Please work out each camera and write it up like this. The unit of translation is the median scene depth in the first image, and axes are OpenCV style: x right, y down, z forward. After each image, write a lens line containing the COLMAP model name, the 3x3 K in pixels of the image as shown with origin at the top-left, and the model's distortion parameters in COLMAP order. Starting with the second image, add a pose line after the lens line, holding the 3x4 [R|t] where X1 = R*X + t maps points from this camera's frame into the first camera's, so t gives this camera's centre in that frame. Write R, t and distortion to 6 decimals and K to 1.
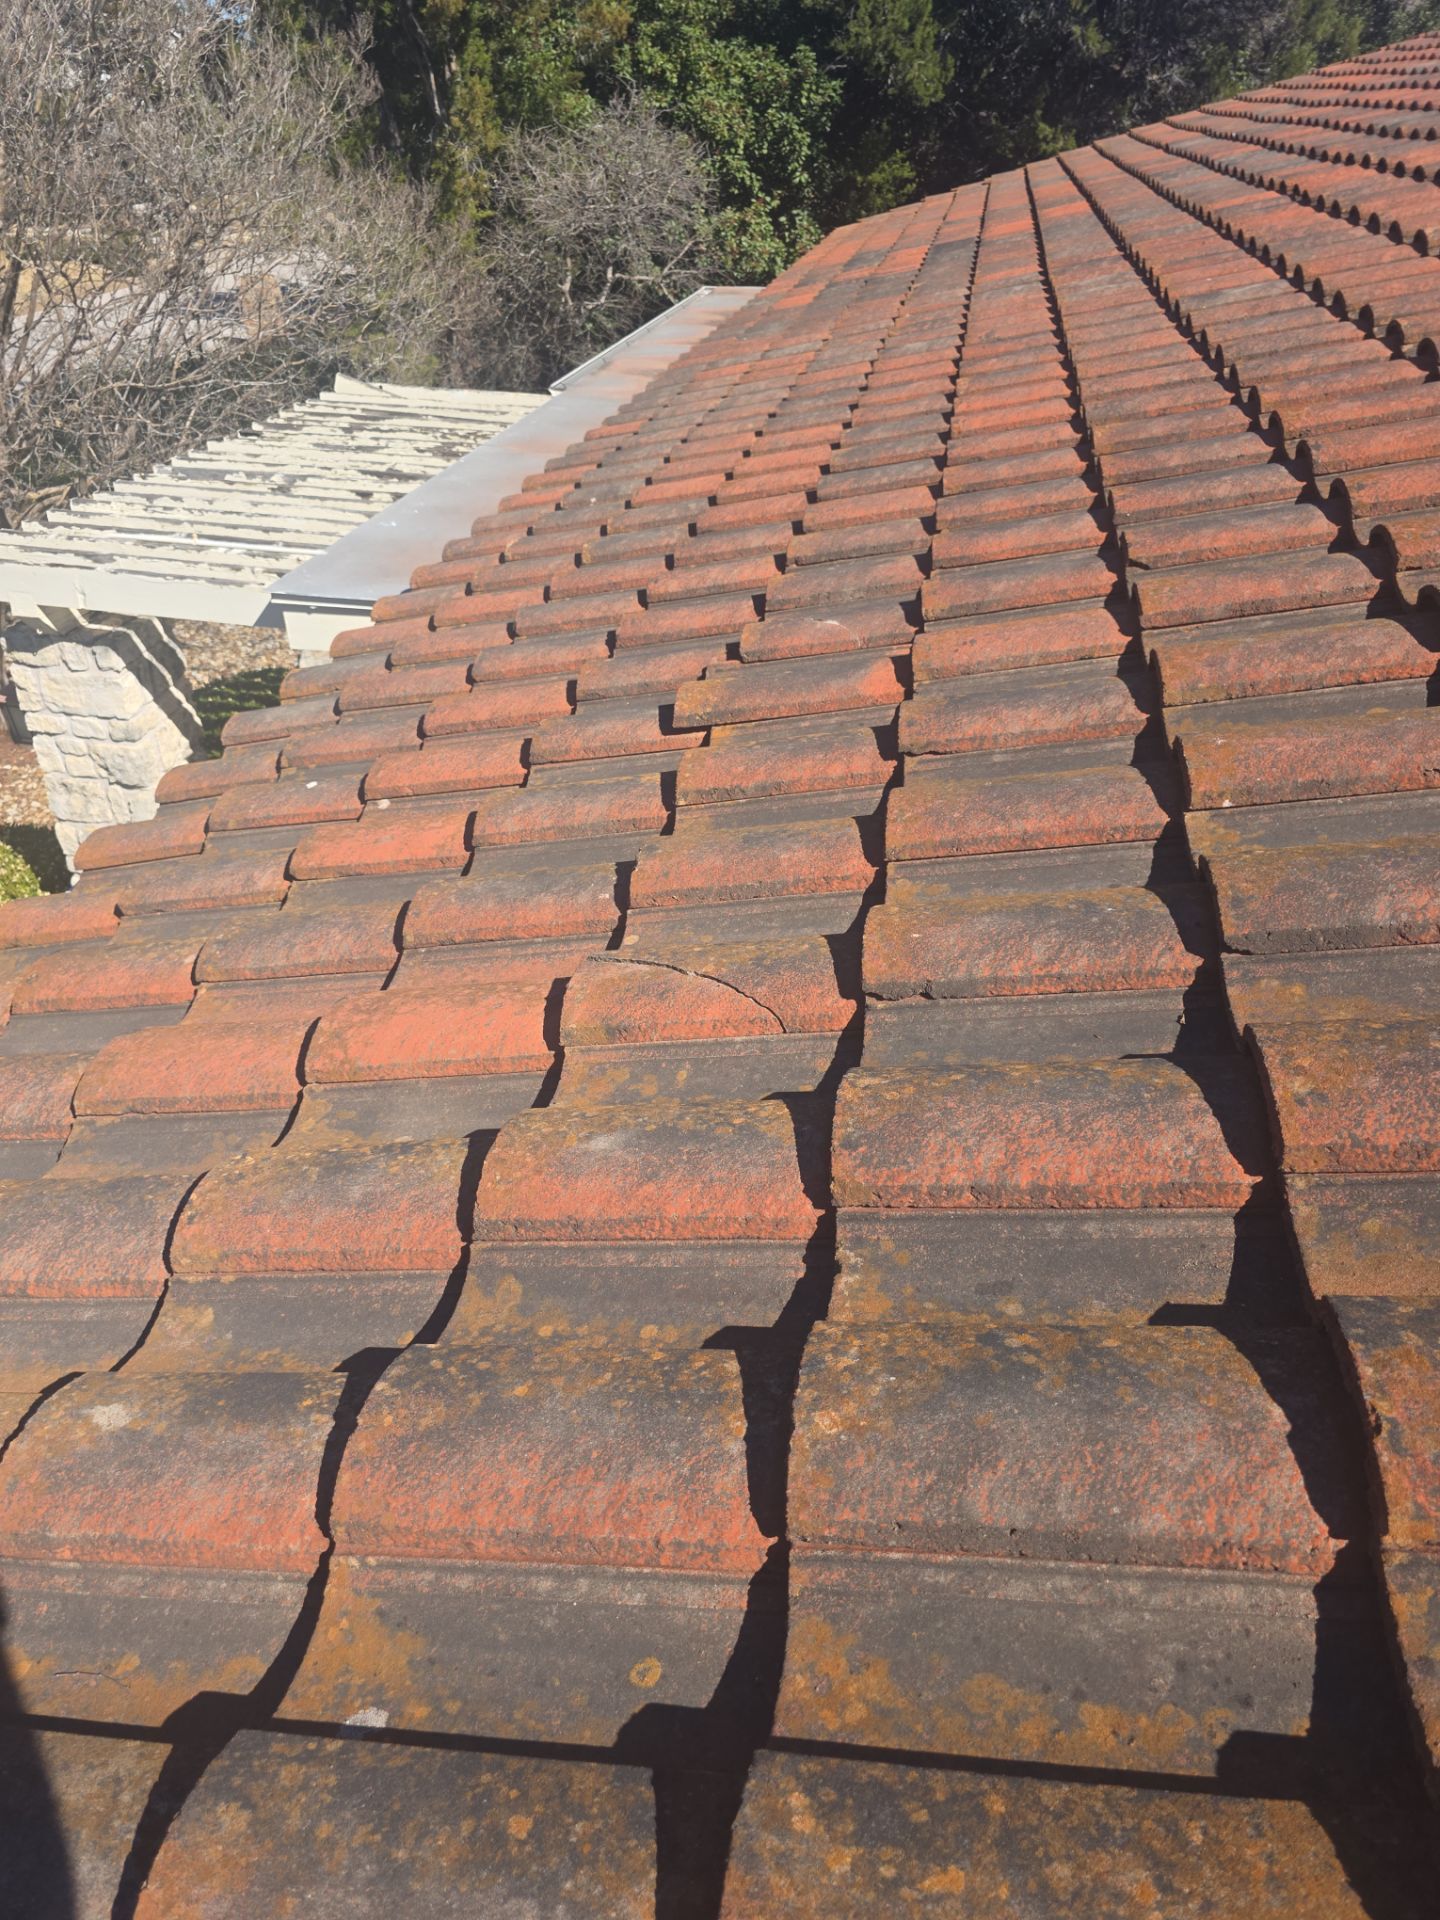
lens RADIAL K [[1998.4, 0, 689.9], [0, 1998.4, 957.4], [0, 0, 1]] dist [0.137973, -0.282211]
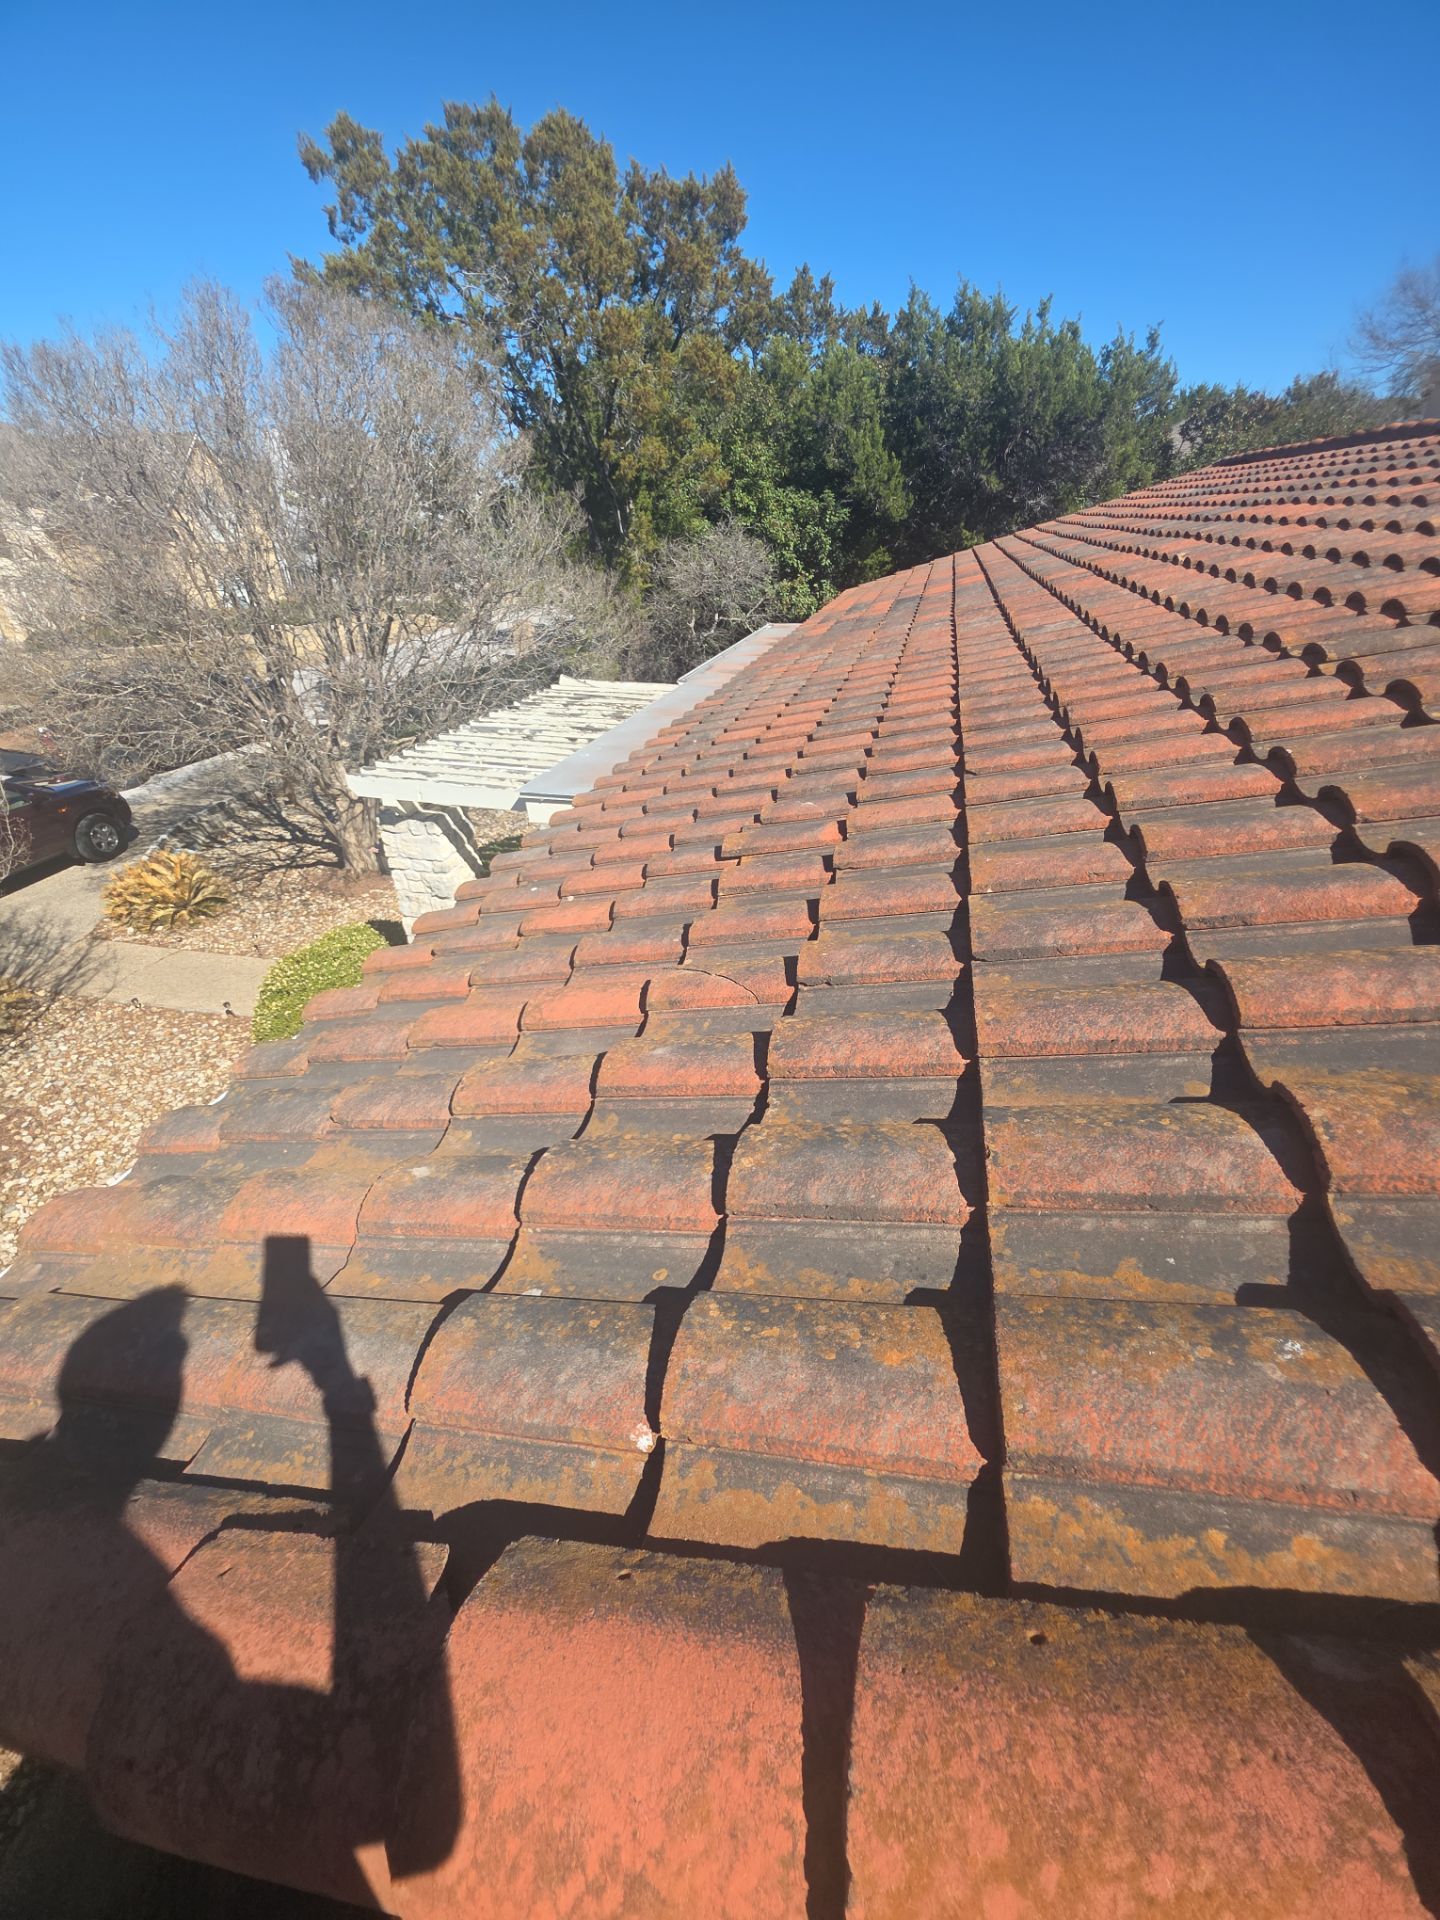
lens RADIAL K [[1287.4, 0, 710.9], [0, 1287.4, 944.0], [0, 0, 1]] dist [0.066219, -0.079719]
pose [[0.997554, 0.004561, -0.069747, 0.054619], [-0.009379, 0.997580, -0.068900, 0.041346], [0.069263, 0.069385, 0.995183, -0.169150]]
